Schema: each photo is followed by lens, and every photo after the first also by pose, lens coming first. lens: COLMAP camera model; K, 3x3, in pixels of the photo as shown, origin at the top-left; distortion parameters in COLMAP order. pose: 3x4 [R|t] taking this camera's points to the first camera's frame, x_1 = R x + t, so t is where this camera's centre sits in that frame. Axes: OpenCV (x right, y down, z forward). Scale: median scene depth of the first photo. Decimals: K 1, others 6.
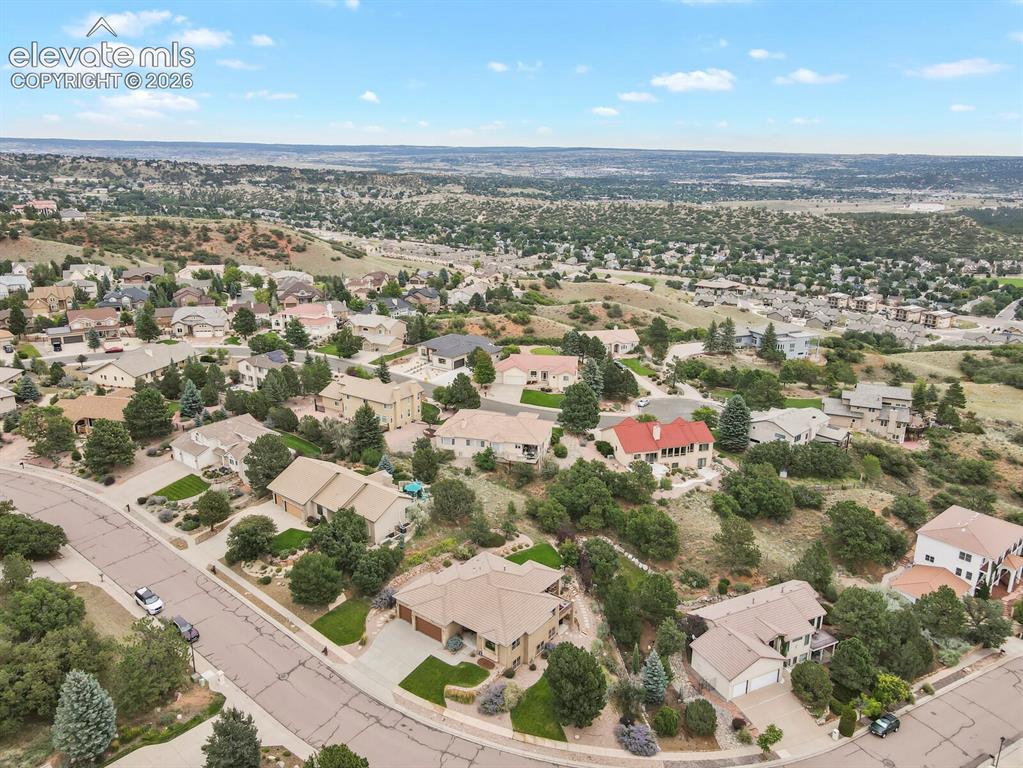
lens RADIAL K [[742.7, 0, 511.5], [0, 742.7, 384.0], [0, 0, 1]] dist [0.029803, 0.023617]
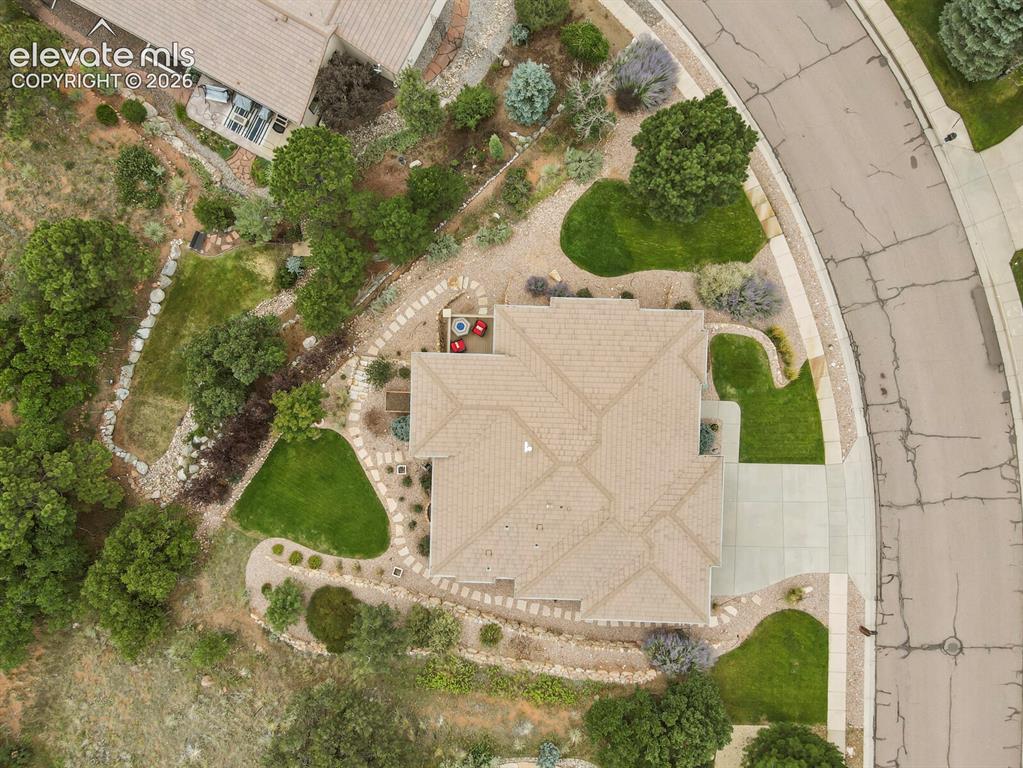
lens RADIAL K [[742.7, 0, 511.5], [0, 742.7, 384.0], [0, 0, 1]] dist [0.029803, 0.023617]
pose [[-0.581637, -0.813337, -0.013465, 0.028896], [0.252798, -0.196466, 0.947362, -0.130888], [-0.773170, 0.547616, 0.319882, 0.806959]]
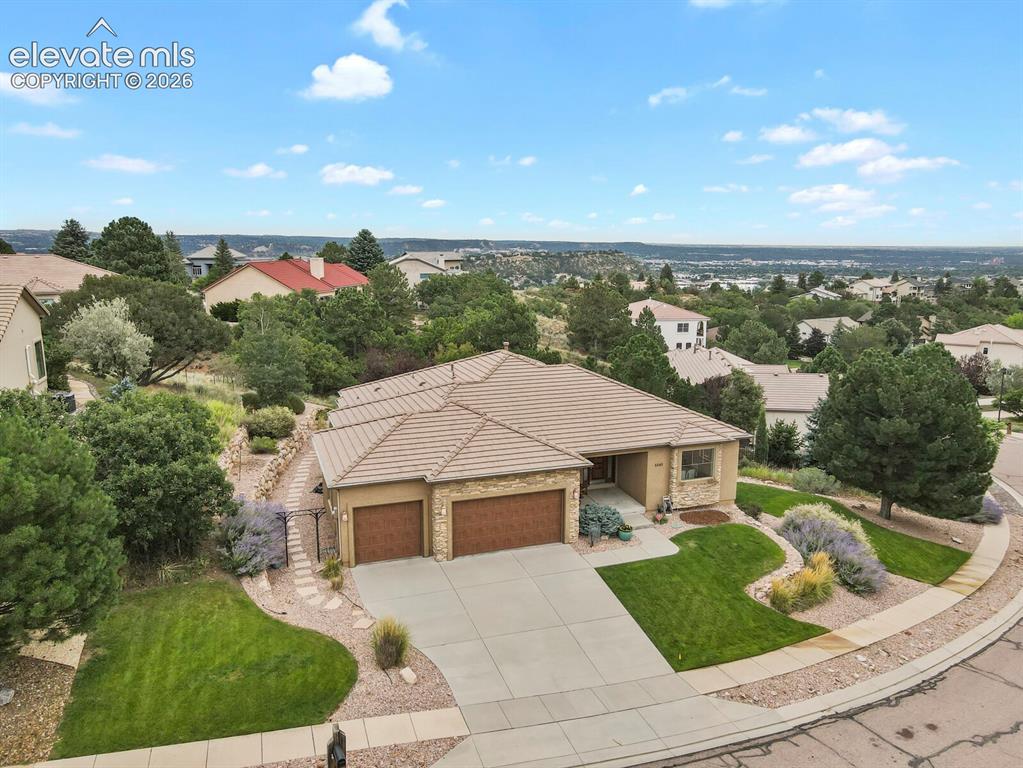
lens RADIAL K [[742.7, 0, 511.5], [0, 742.7, 384.0], [0, 0, 1]] dist [0.029803, 0.023617]
pose [[0.548659, -0.169598, 0.818663, -0.310395], [0.248862, 0.967951, 0.033740, 0.237937], [-0.798148, 0.185222, 0.573282, 0.733281]]
